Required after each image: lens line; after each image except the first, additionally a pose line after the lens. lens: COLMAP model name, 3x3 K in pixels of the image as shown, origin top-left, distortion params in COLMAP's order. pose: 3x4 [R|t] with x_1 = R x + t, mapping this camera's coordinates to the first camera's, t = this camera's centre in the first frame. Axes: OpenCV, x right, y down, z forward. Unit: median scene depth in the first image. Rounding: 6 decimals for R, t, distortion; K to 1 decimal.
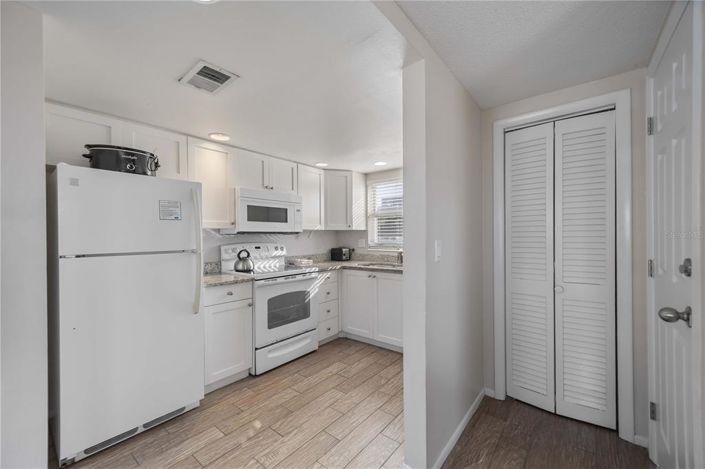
lens RADIAL K [[280.3, 0, 356.4], [0, 280.3, 236.8], [0, 0, 1]] dist [-0.003635, 0.000359]
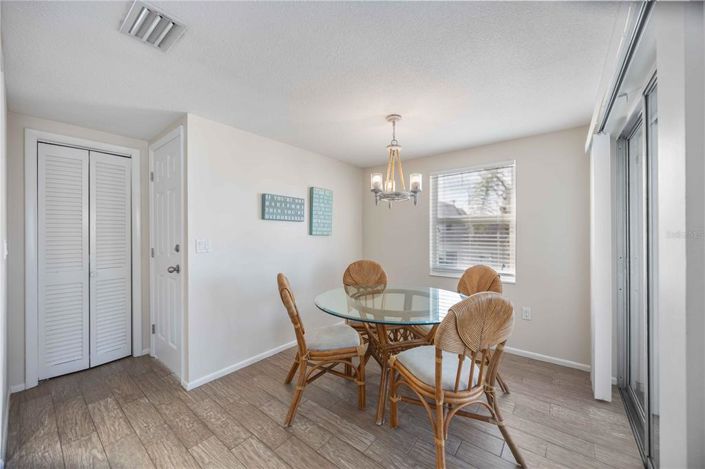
lens RADIAL K [[263.8, 0, 351.3], [0, 263.8, 233.9], [0, 0, 1]] dist [-0.002554, -0.000510]
pose [[-0.013366, 0.009389, 0.999867, -0.571899], [0.006461, 0.999936, -0.009303, 0.008770], [-0.999890, 0.006335, -0.013426, -0.241792]]
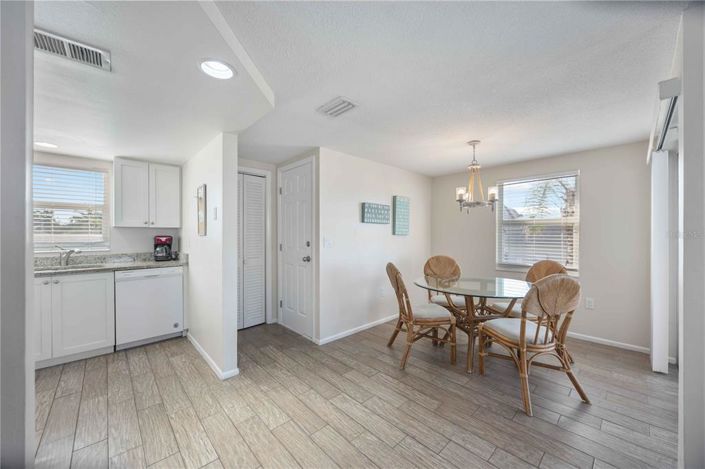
lens RADIAL K [[263.8, 0, 352.5], [0, 263.8, 235.3], [0, 0, 1]] dist [-0.002554, -0.000510]
pose [[0.129473, 0.007753, 0.991553, -0.964829], [0.001639, 0.999966, -0.008032, 0.017715], [-0.991582, 0.002665, 0.129456, 0.037080]]
